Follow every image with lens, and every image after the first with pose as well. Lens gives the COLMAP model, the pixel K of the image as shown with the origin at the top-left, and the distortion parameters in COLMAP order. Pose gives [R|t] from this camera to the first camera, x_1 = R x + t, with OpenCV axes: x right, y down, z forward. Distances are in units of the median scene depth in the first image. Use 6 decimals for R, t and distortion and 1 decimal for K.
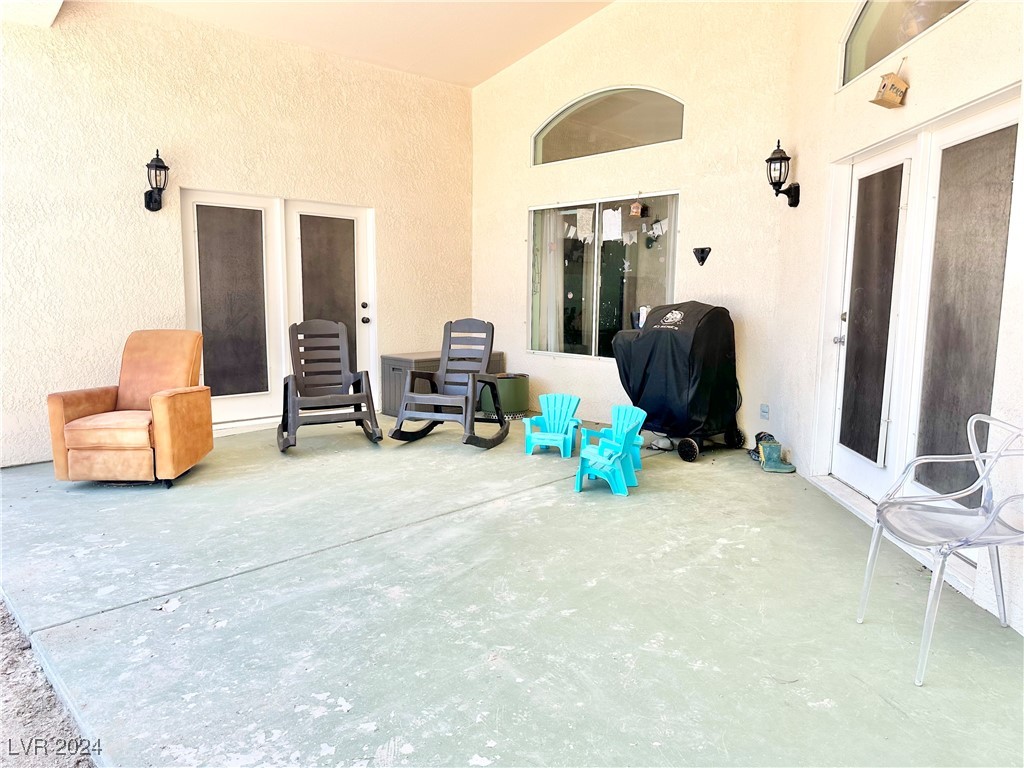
lens RADIAL K [[678.6, 0, 512.0], [0, 678.6, 384.0], [0, 0, 1]] dist [0.004577, -0.001149]
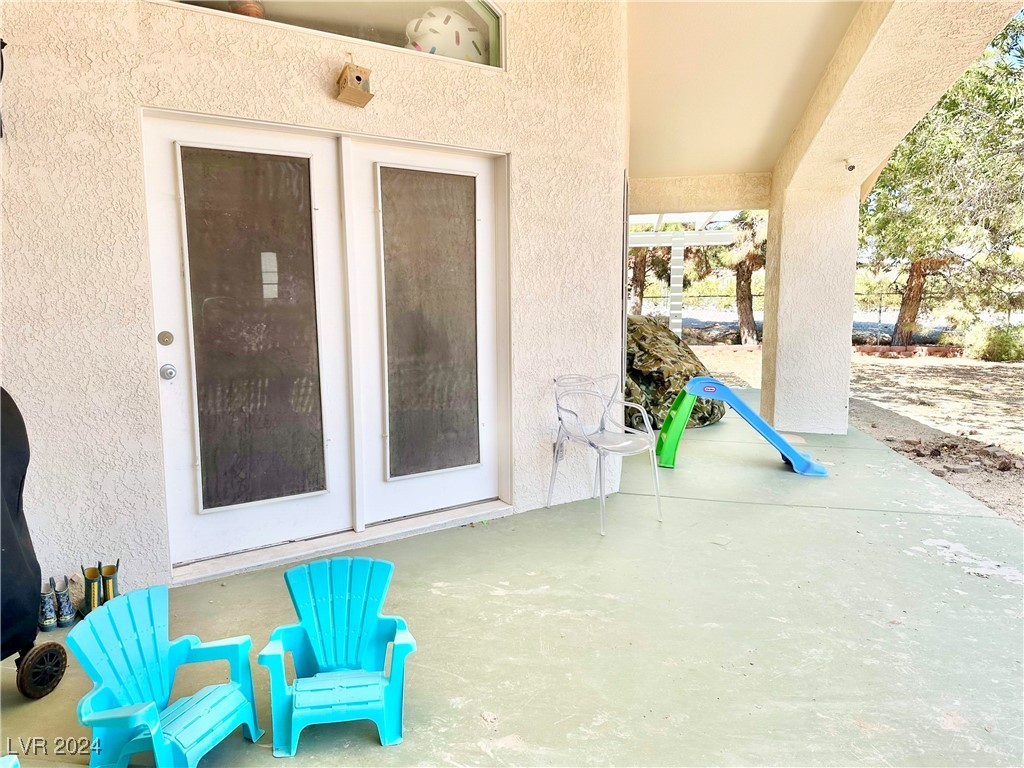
lens RADIAL K [[678.6, 0, 512.0], [0, 678.6, 384.0], [0, 0, 1]] dist [0.004577, -0.001149]
pose [[-0.564764, -0.131234, 0.814751, -0.416924], [0.103160, 0.968304, 0.227475, -0.250184], [-0.818779, 0.212520, -0.533325, 1.554989]]
